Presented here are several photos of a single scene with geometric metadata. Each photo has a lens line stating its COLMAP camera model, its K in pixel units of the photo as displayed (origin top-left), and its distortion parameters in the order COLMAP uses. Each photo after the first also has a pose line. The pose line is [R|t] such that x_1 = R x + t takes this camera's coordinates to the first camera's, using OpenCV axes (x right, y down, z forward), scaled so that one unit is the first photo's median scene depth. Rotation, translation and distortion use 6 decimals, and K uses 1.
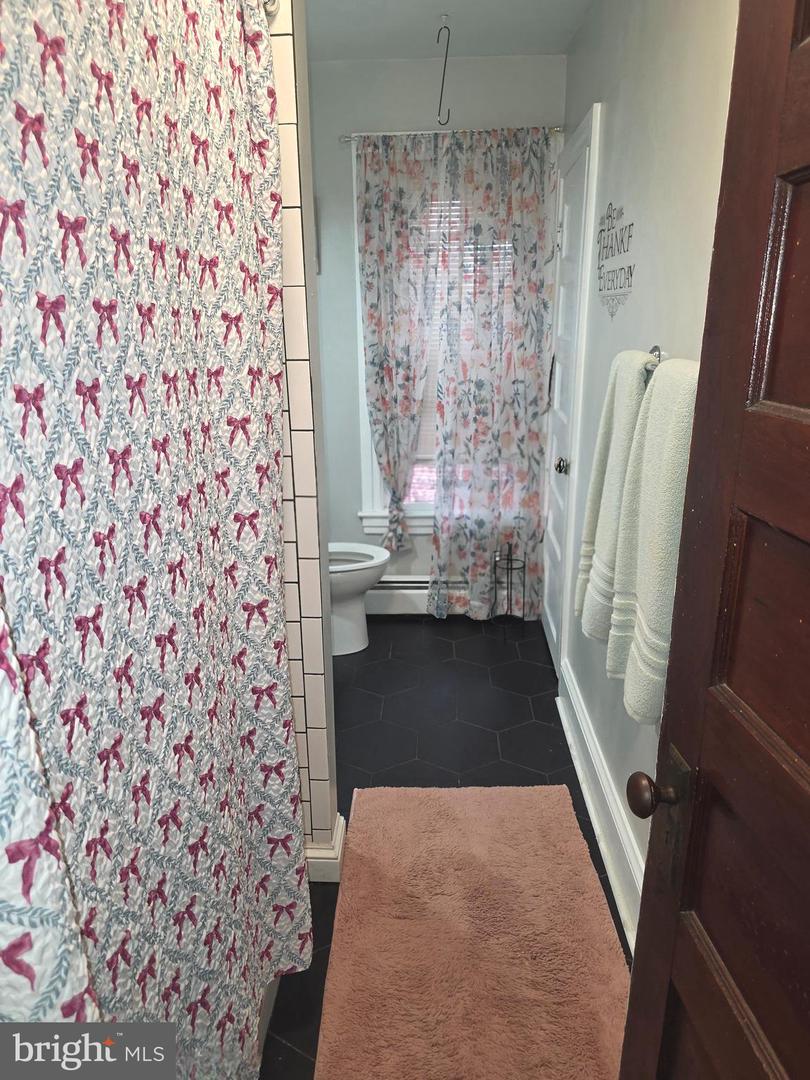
lens RADIAL K [[725.3, 0, 403.4], [0, 725.3, 543.0], [0, 0, 1]] dist [-0.020561, -0.007966]
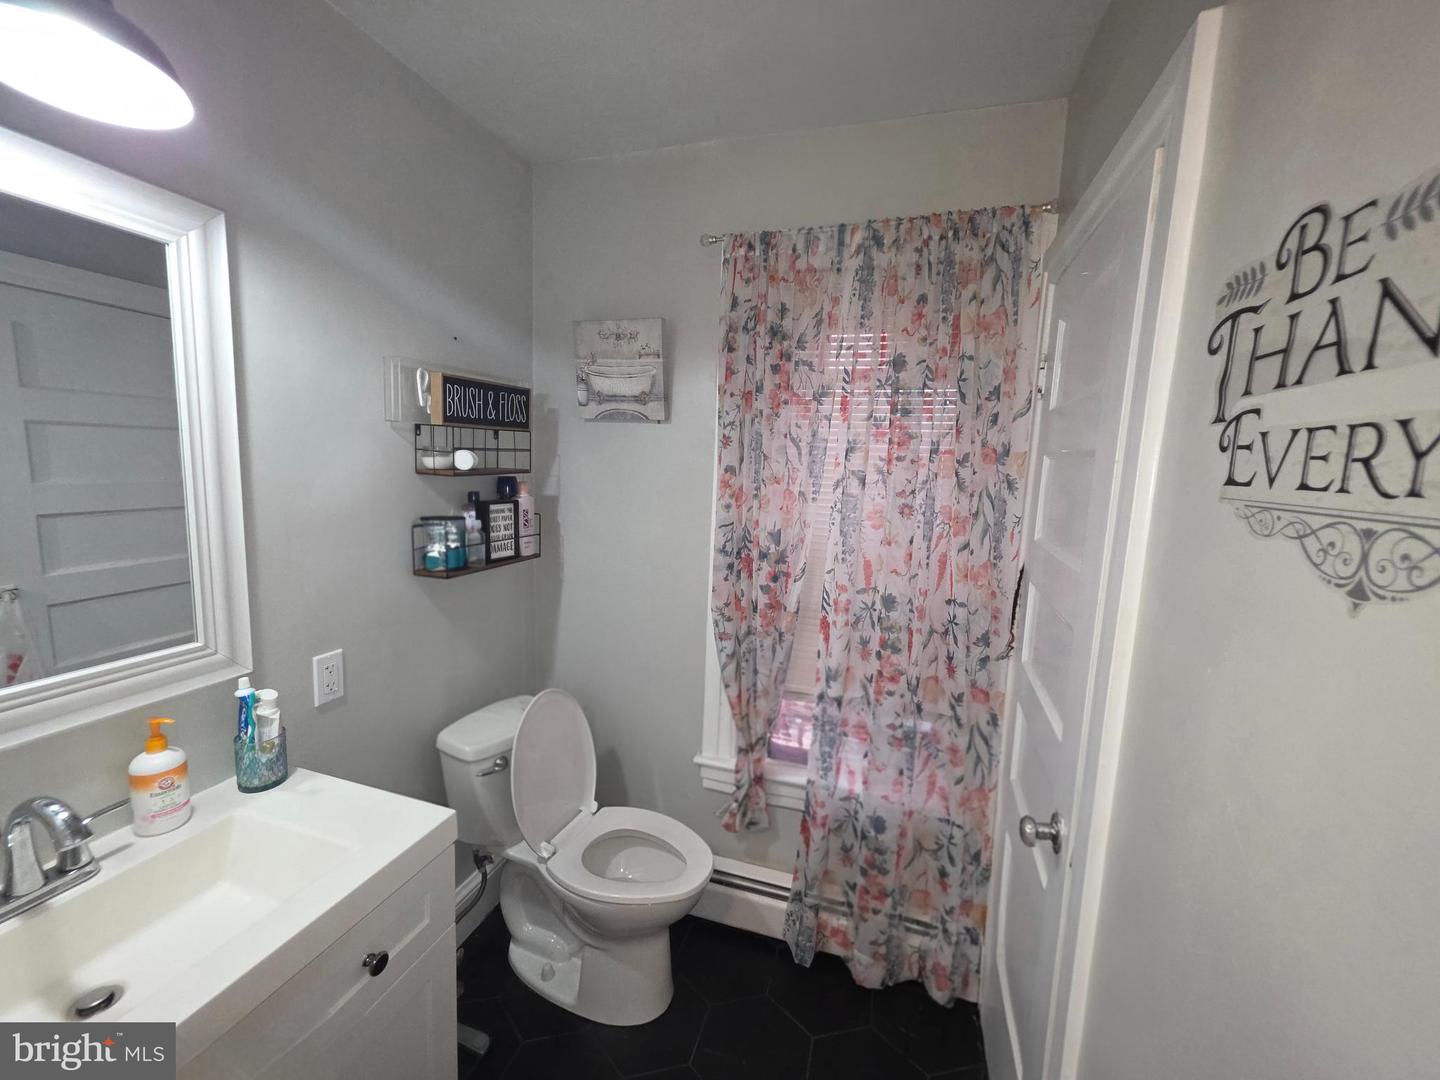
lens RADIAL K [[574.1, 0, 708.7], [0, 574.1, 513.2], [0, 0, 1]] dist [0.002561, -0.000544]
pose [[0.964623, 0.079912, -0.251230, 0.075313], [-0.132149, 0.971152, -0.198494, -0.177360], [0.228120, 0.224671, 0.947356, 0.494030]]
